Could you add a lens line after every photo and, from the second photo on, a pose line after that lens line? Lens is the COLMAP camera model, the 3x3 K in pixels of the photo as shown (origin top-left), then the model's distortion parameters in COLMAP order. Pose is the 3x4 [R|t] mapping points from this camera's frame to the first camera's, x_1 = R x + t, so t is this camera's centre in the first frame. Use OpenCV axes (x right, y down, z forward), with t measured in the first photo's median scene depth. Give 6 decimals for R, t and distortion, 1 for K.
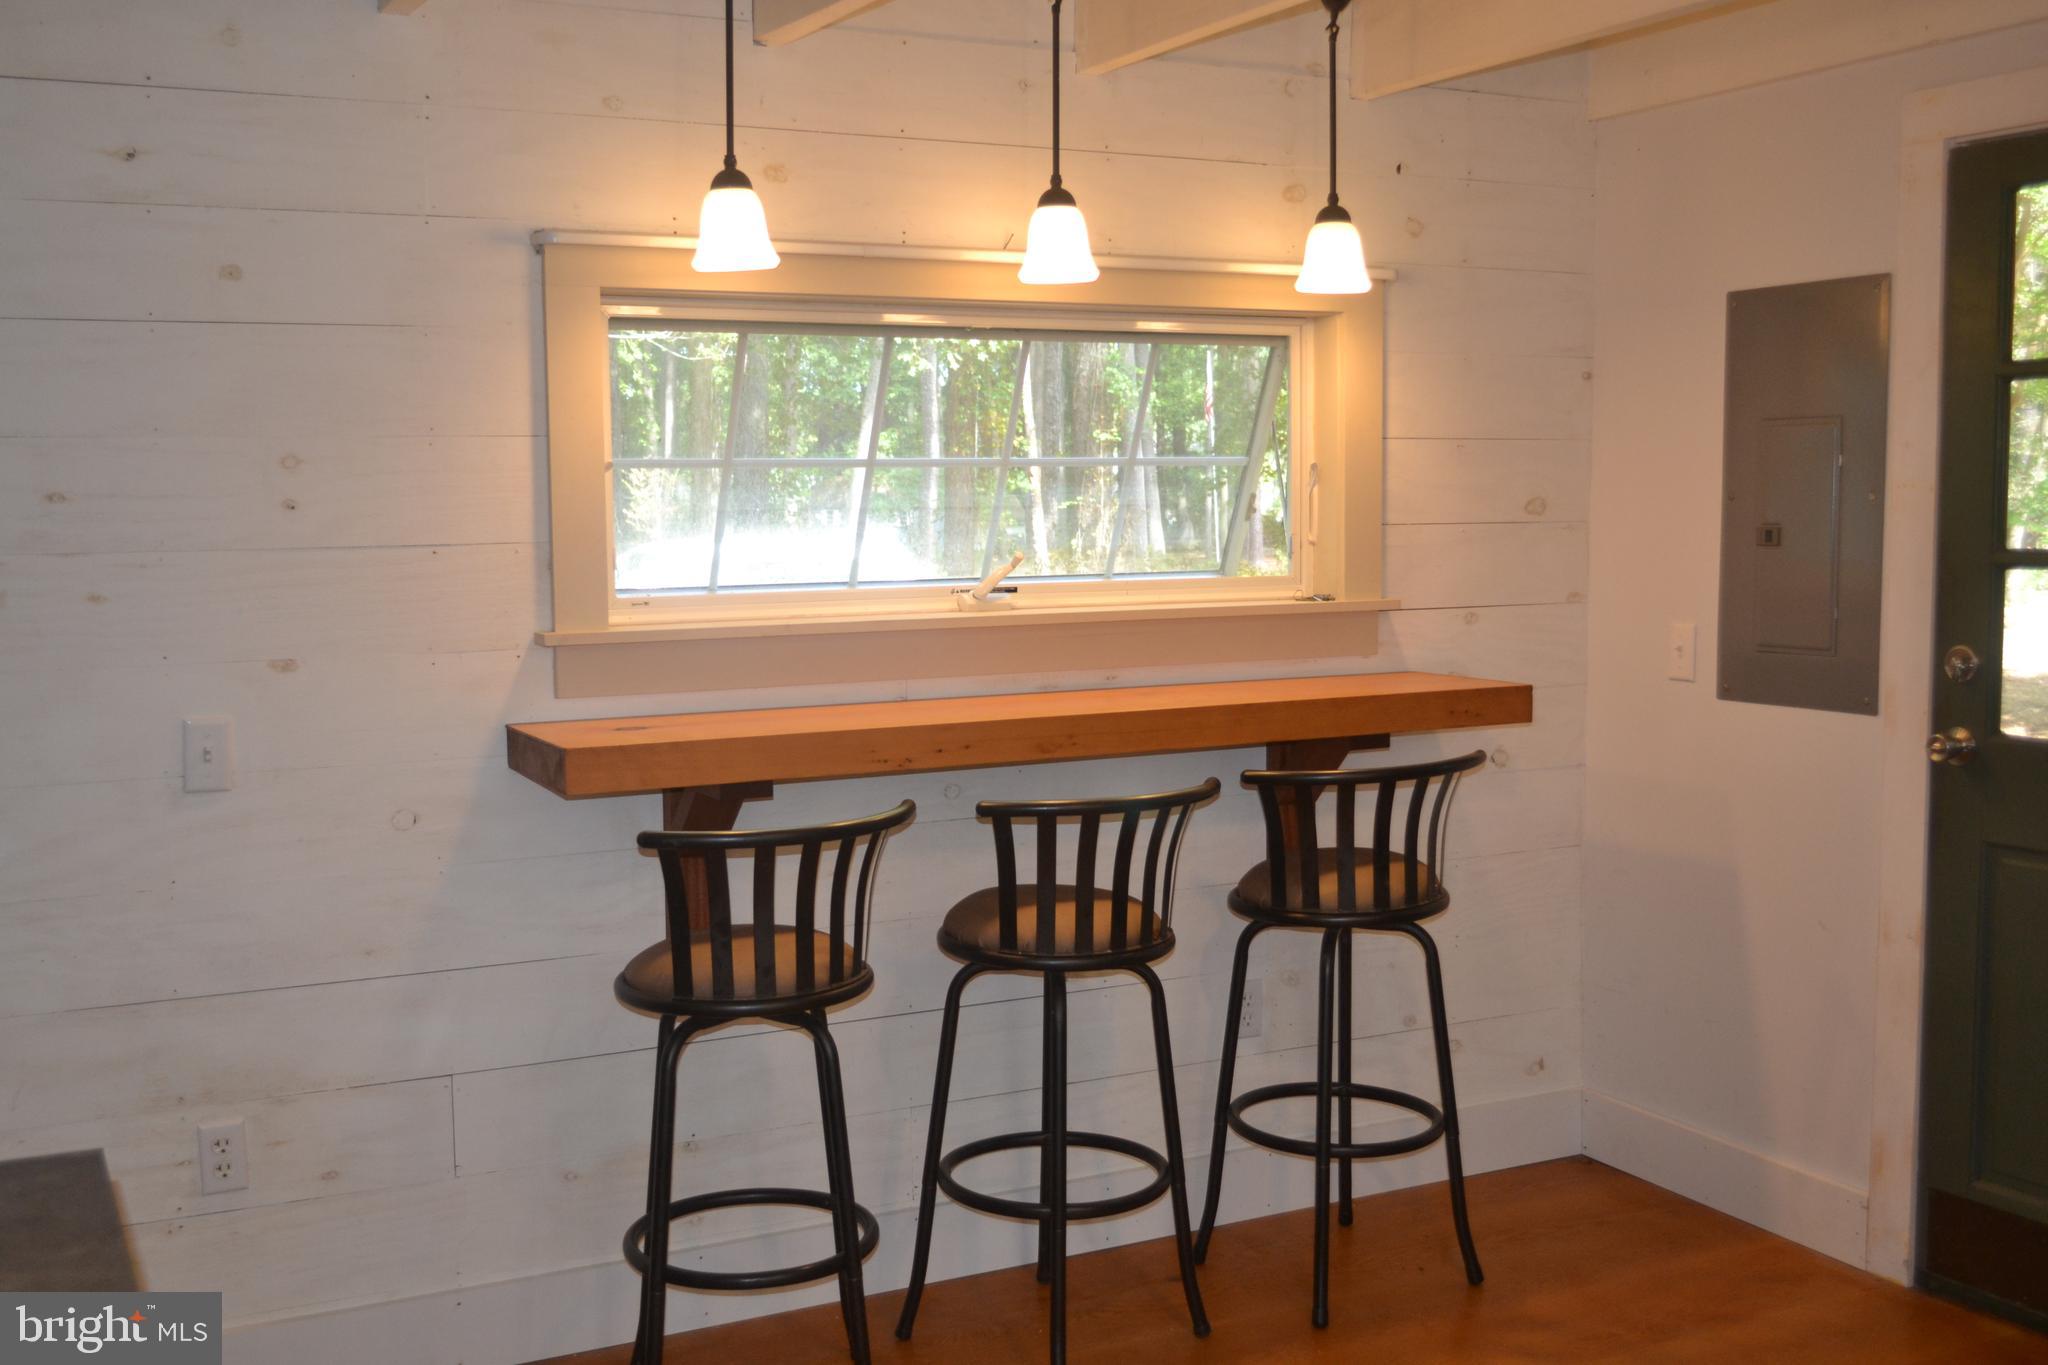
lens RADIAL K [[2158.8, 0, 1024.0], [0, 2158.8, 682.5], [0, 0, 1]] dist [-0.012086, -0.008132]
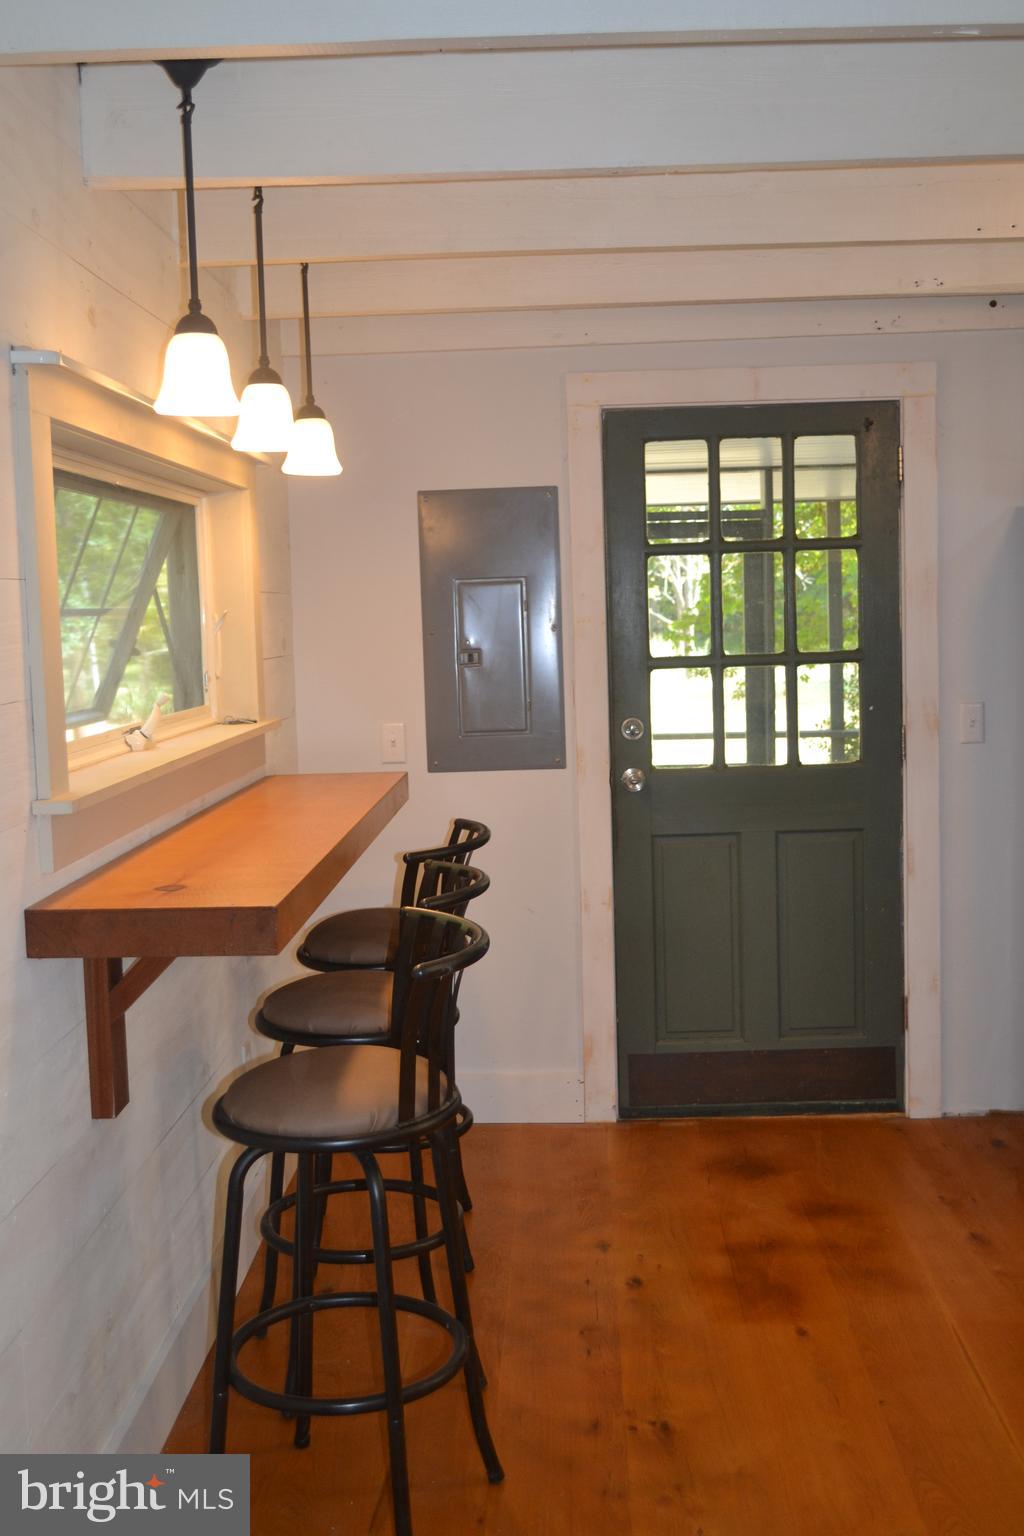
lens RADIAL K [[1619.1, 0, 512.0], [0, 1619.1, 768.0], [0, 0, 1]] dist [-0.012086, -0.008132]
pose [[0.502260, -0.088332, 0.860193, -0.639038], [0.105527, 0.993595, 0.040414, -0.037041], [-0.858254, 0.070475, 0.508364, 0.439513]]
